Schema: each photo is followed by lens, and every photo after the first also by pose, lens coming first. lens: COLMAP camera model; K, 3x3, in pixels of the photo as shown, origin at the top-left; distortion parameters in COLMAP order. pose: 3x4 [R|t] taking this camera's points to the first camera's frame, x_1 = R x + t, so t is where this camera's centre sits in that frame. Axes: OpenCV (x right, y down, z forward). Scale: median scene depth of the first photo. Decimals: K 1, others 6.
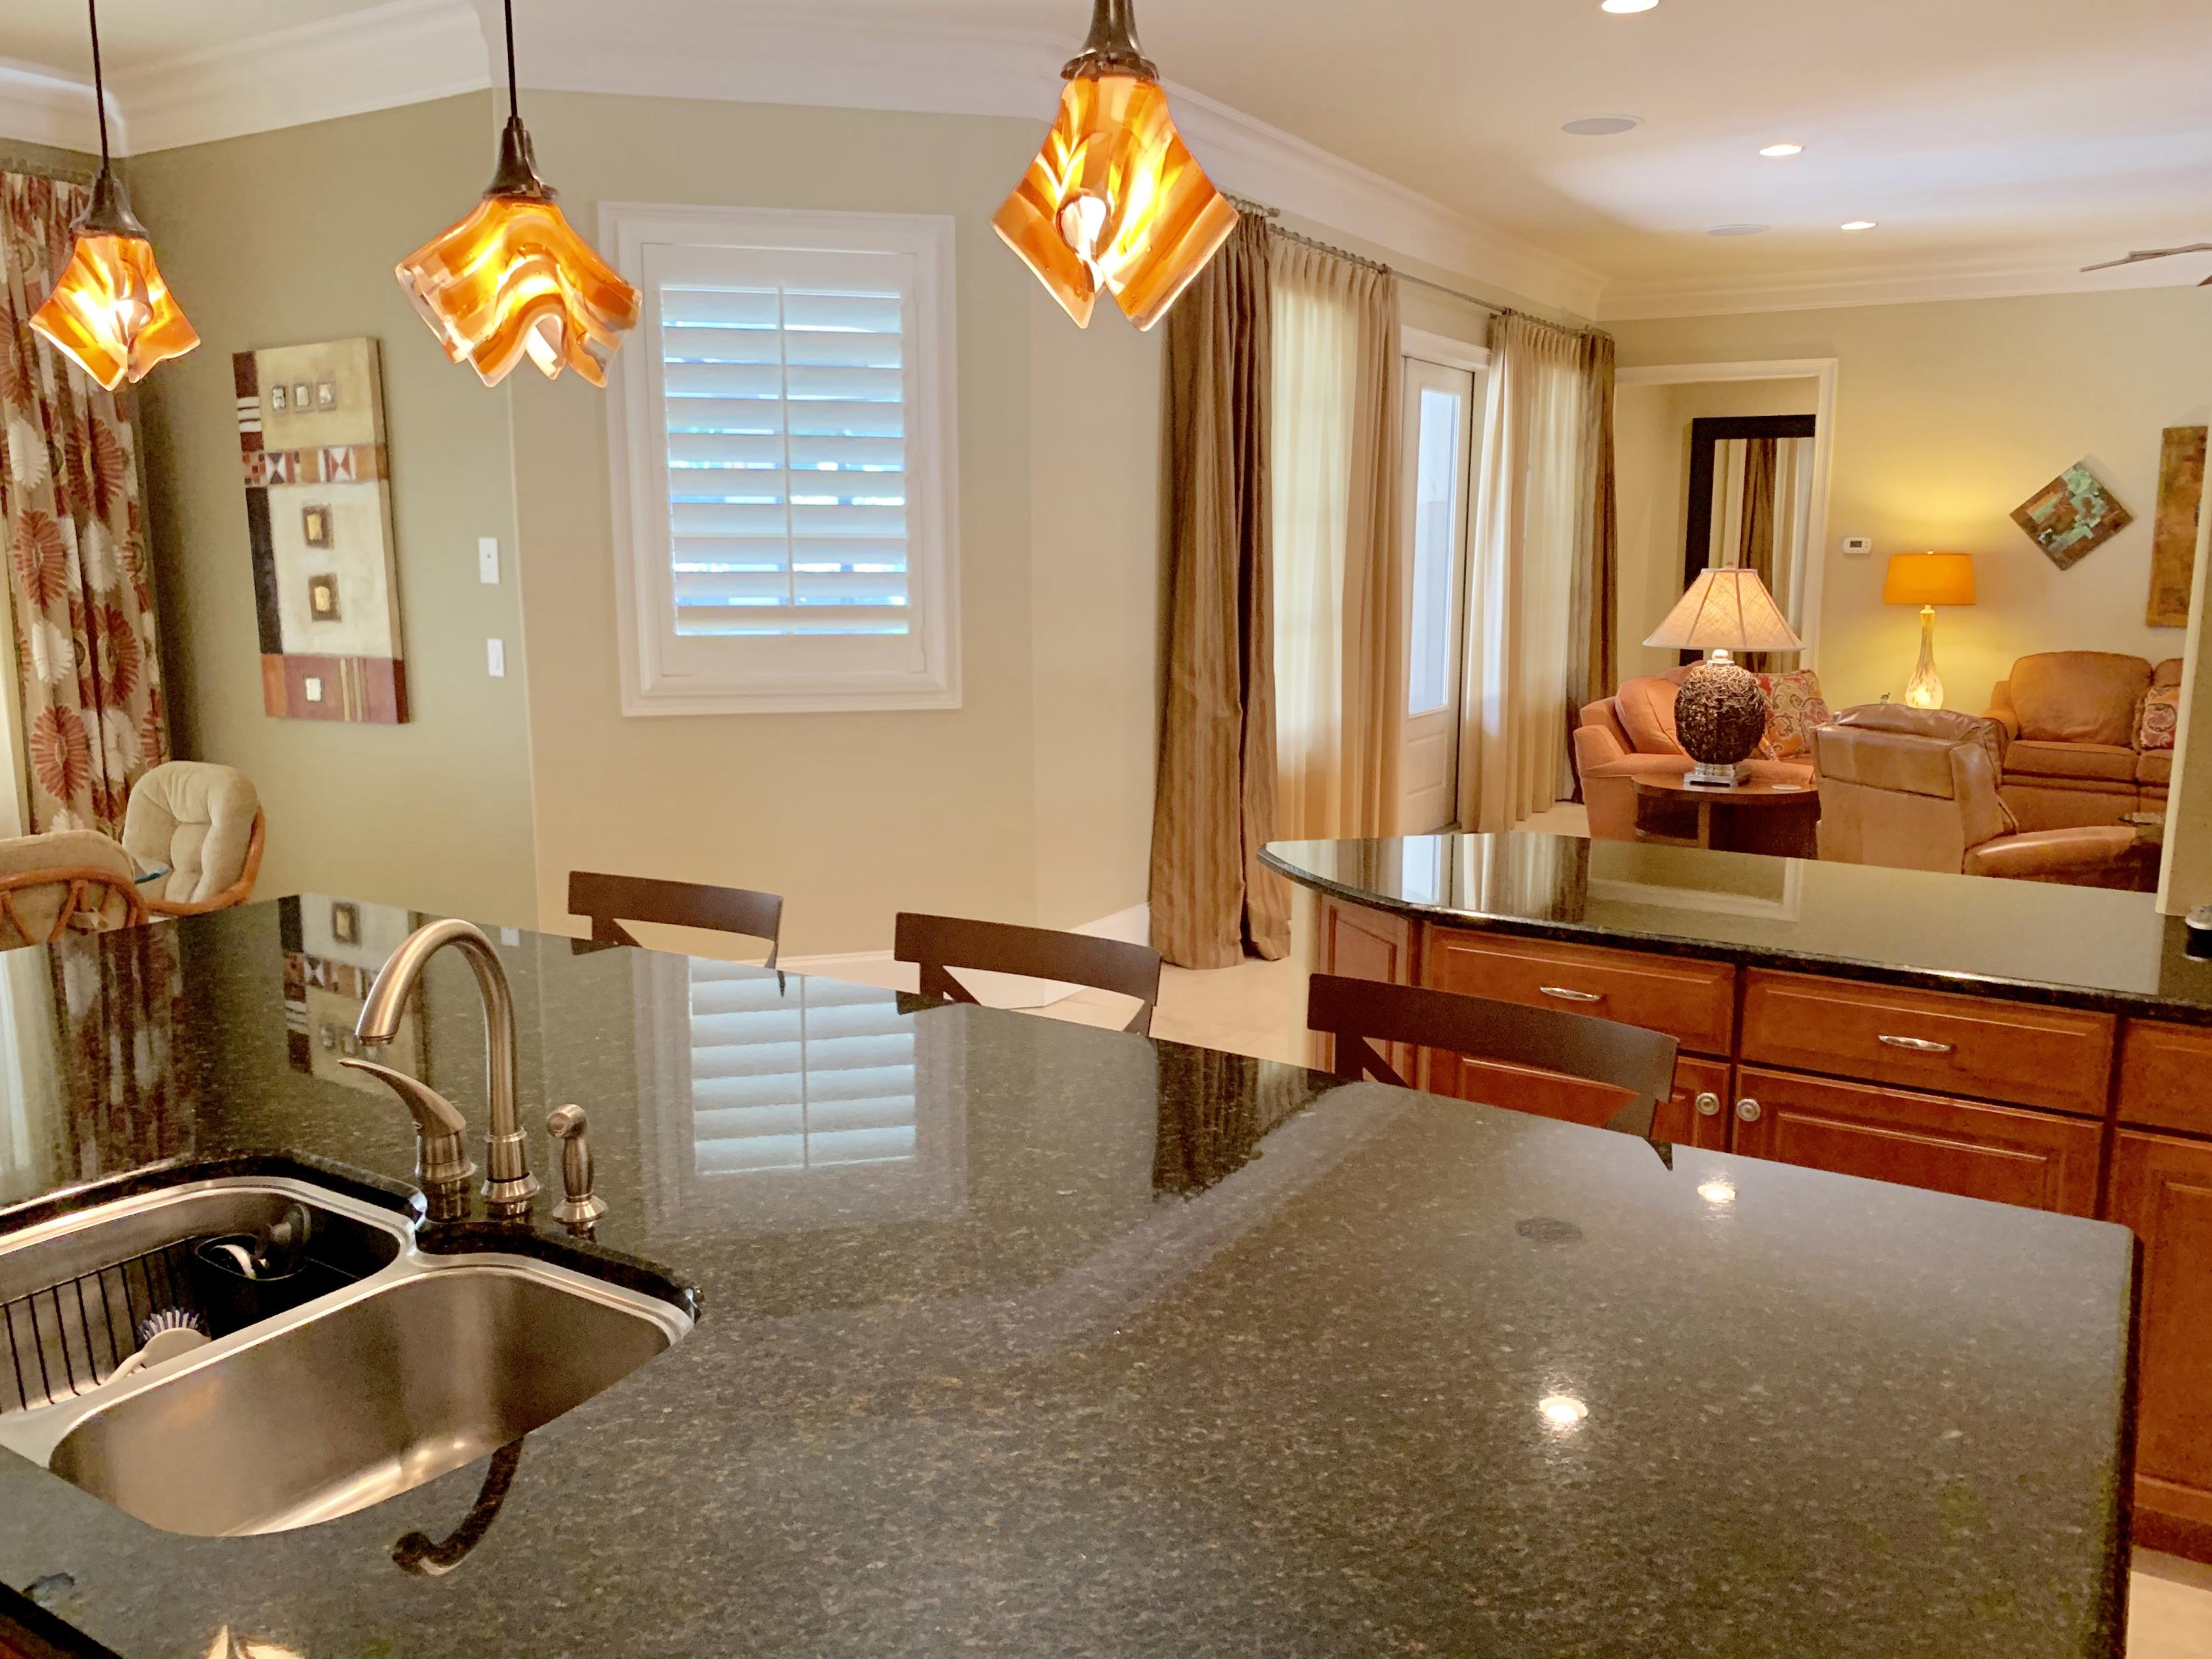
lens RADIAL K [[1696.1, 0, 1085.3], [0, 1696.1, 824.0], [0, 0, 1]] dist [0.057112, -0.078884]
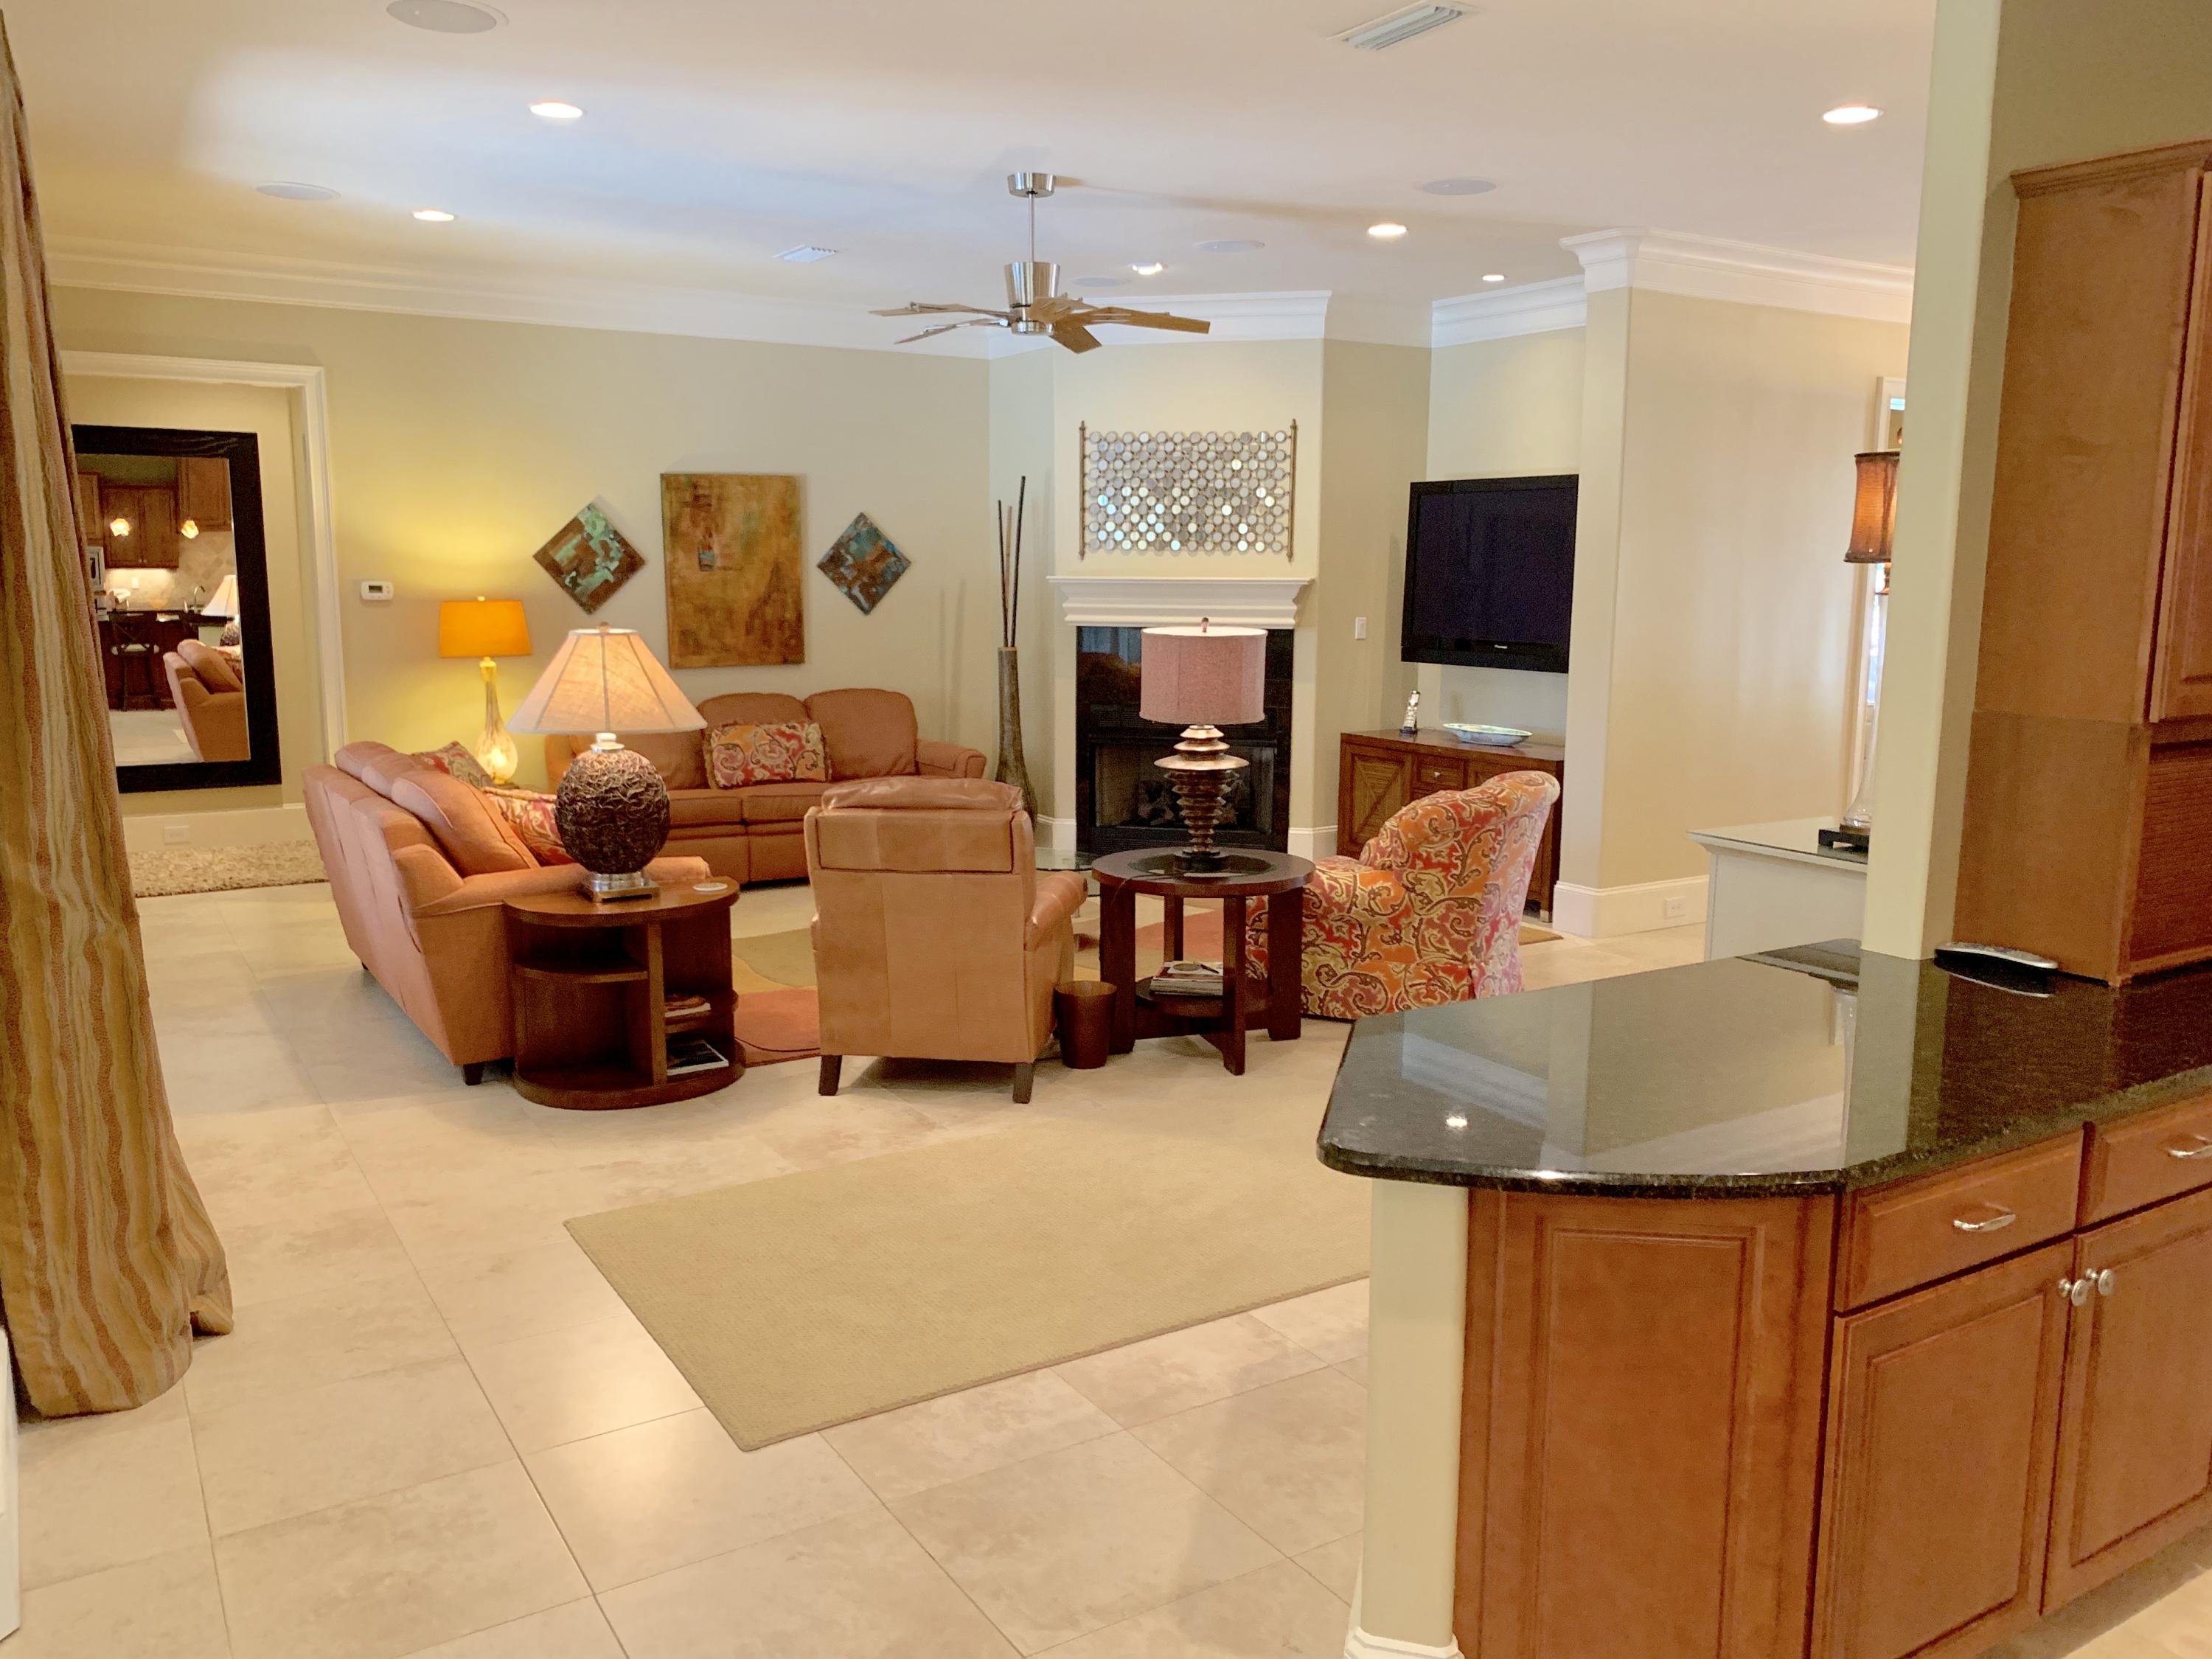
lens RADIAL K [[1696.1, 0, 1117.8], [0, 1696.1, 842.2], [0, 0, 1]] dist [0.057112, -0.078884]
pose [[0.436715, -0.141887, 0.888340, -0.281522], [0.145845, 0.985587, 0.085721, -0.099490], [-0.887699, 0.092124, 0.451114, 0.513002]]
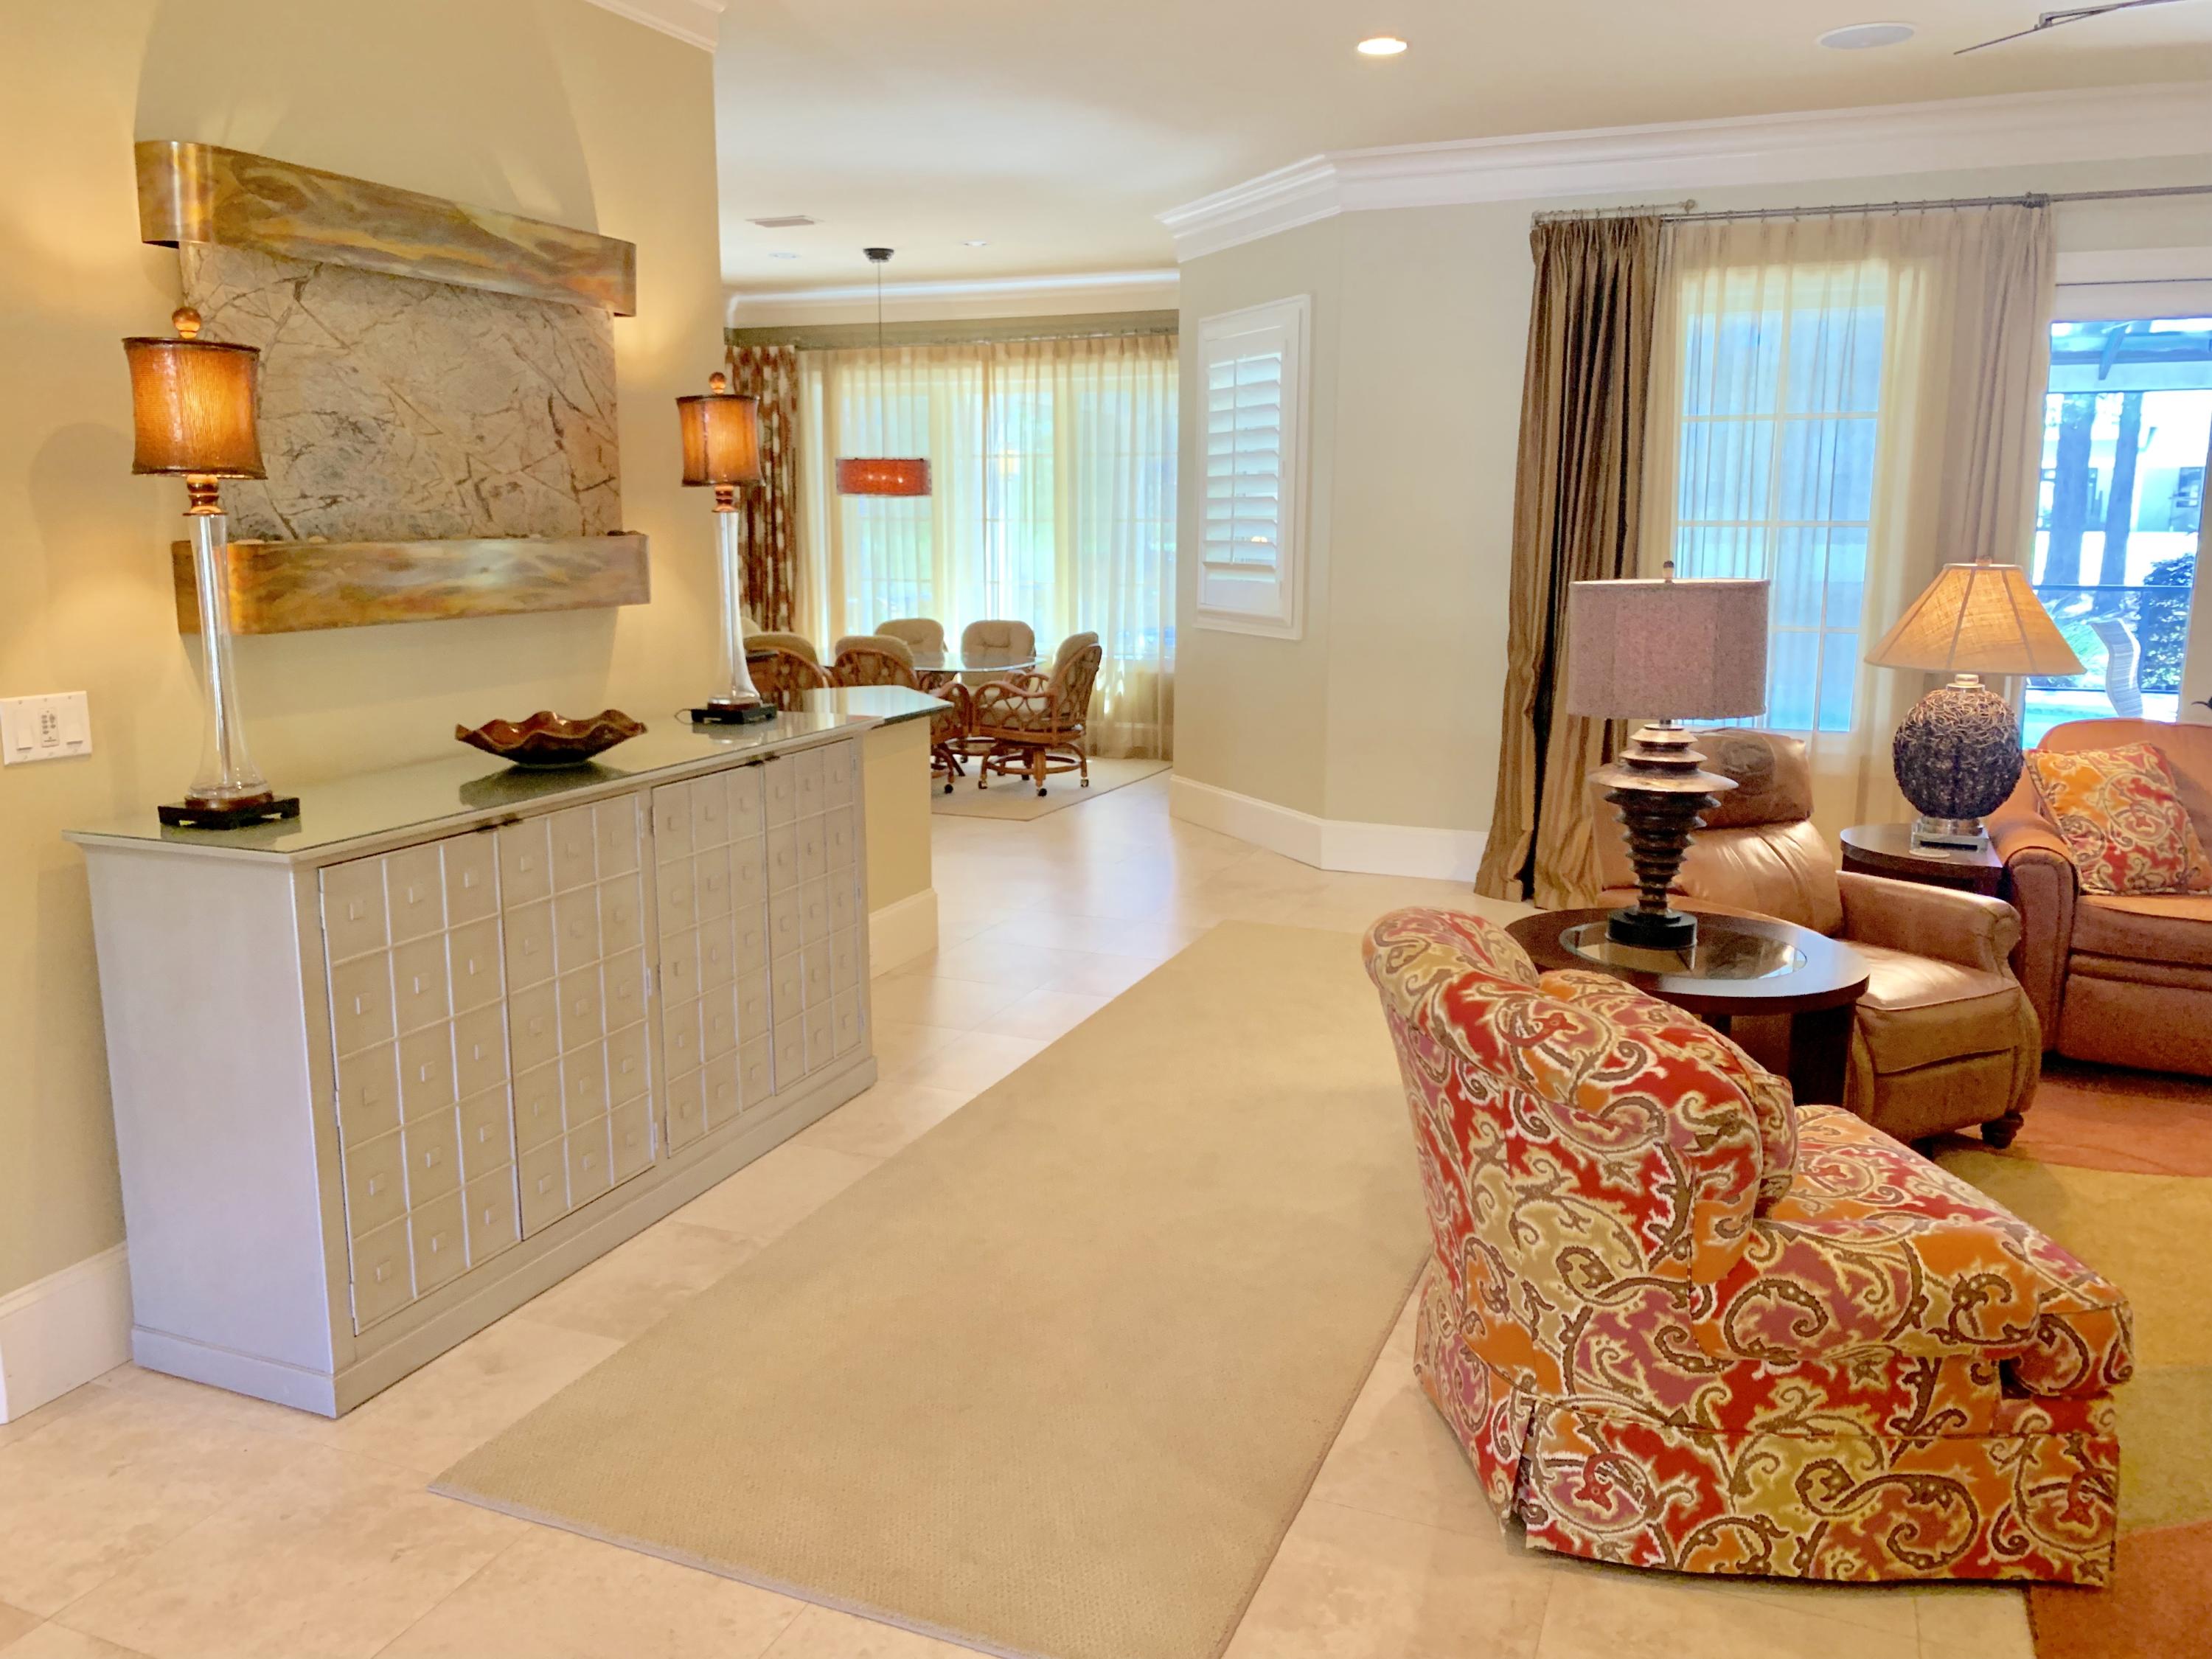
lens RADIAL K [[1696.1, 0, 1101.9], [0, 1696.1, 835.3], [0, 0, 1]] dist [0.057112, -0.078884]
pose [[0.167833, 0.184395, -0.968417, 1.259600], [-0.166104, 0.973595, 0.156594, -0.100948], [0.971721, 0.134576, 0.194030, 0.568149]]
